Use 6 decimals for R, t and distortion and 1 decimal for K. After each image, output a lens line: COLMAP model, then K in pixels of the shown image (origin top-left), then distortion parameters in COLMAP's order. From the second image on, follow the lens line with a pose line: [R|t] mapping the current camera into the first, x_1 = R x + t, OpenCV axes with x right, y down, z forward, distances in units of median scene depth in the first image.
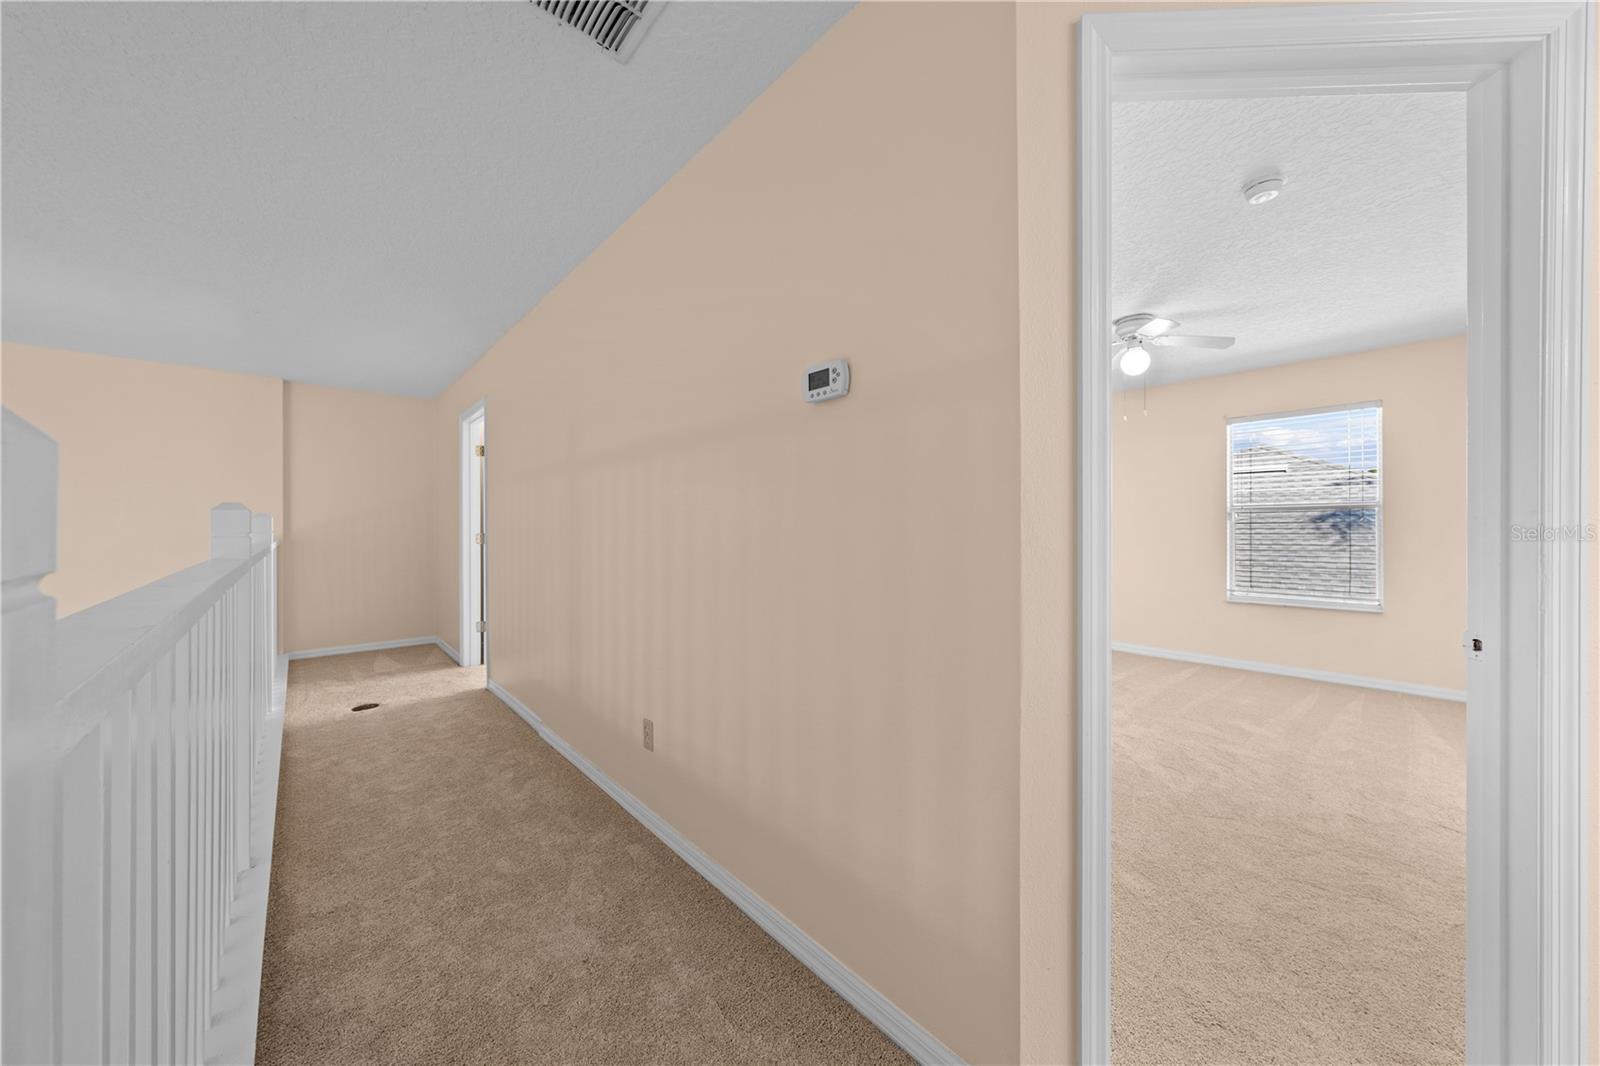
lens RADIAL K [[553.5, 0, 794.7], [0, 553.5, 538.3], [0, 0, 1]] dist [-0.000310, -0.000018]
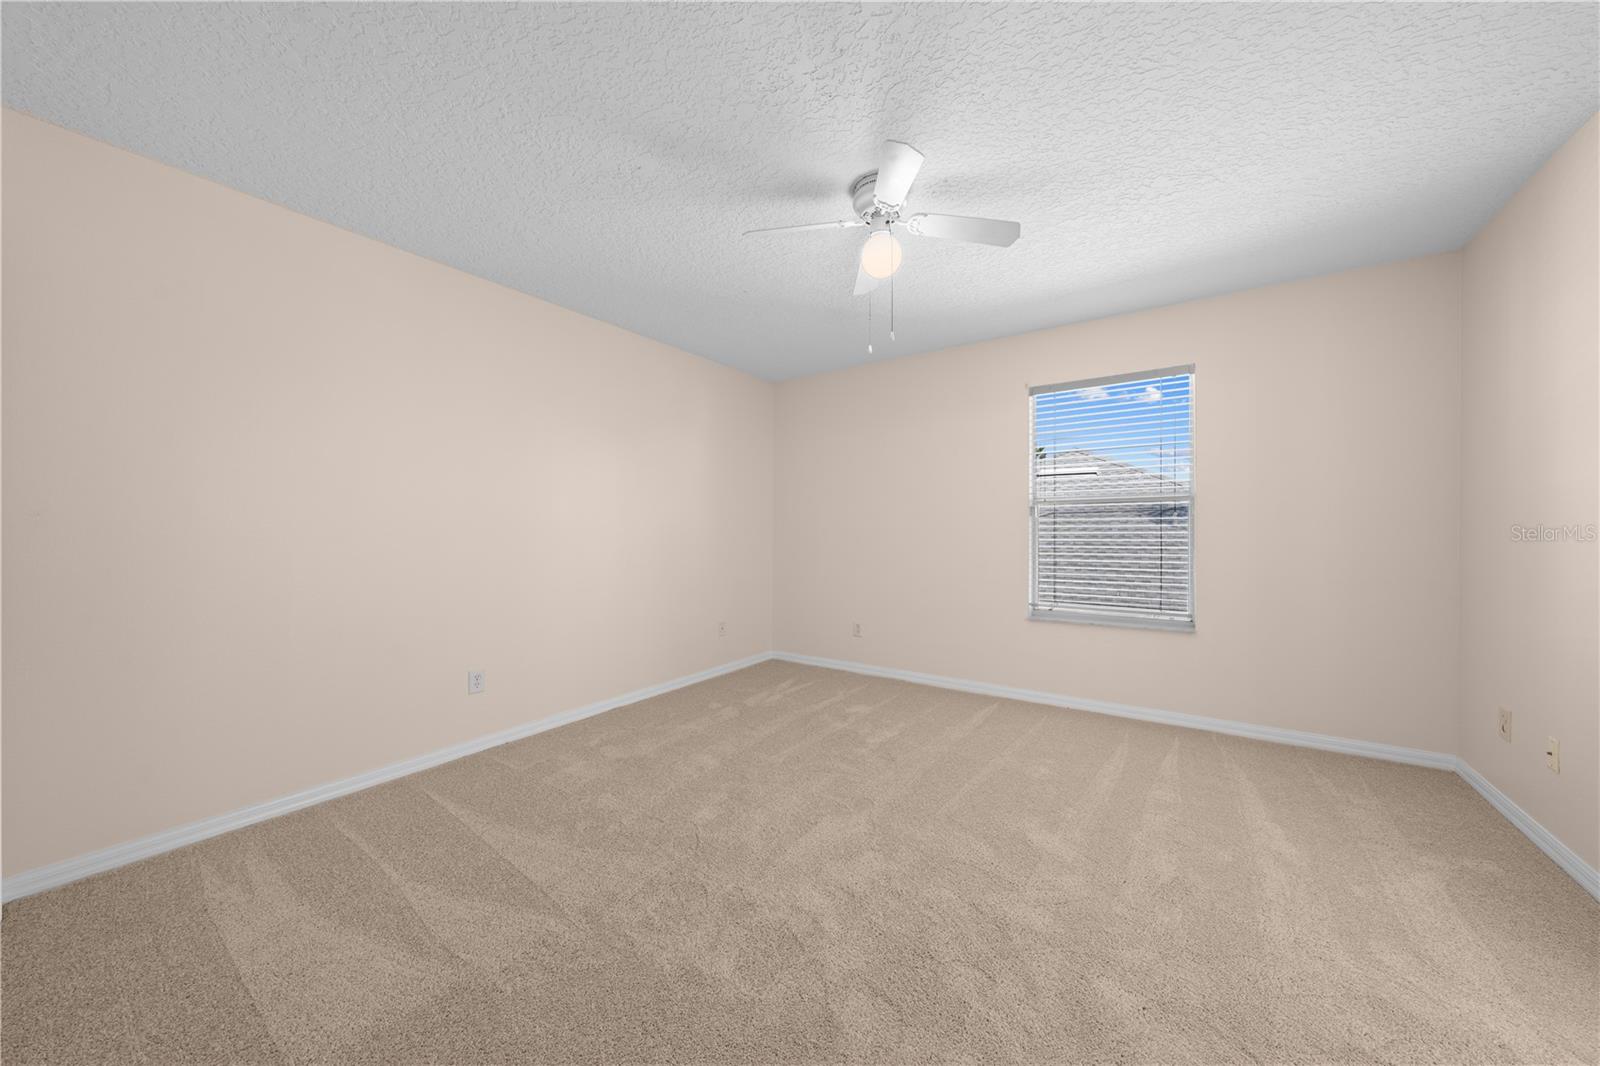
lens RADIAL K [[553.5, 0, 794.7], [0, 553.5, 538.3], [0, 0, 1]] dist [-0.000310, -0.000018]
pose [[0.975036, -0.000304, 0.222047, 0.373381], [0.000640, 0.999999, -0.001439, -0.000251], [-0.222046, 0.001545, 0.975035, 0.405017]]
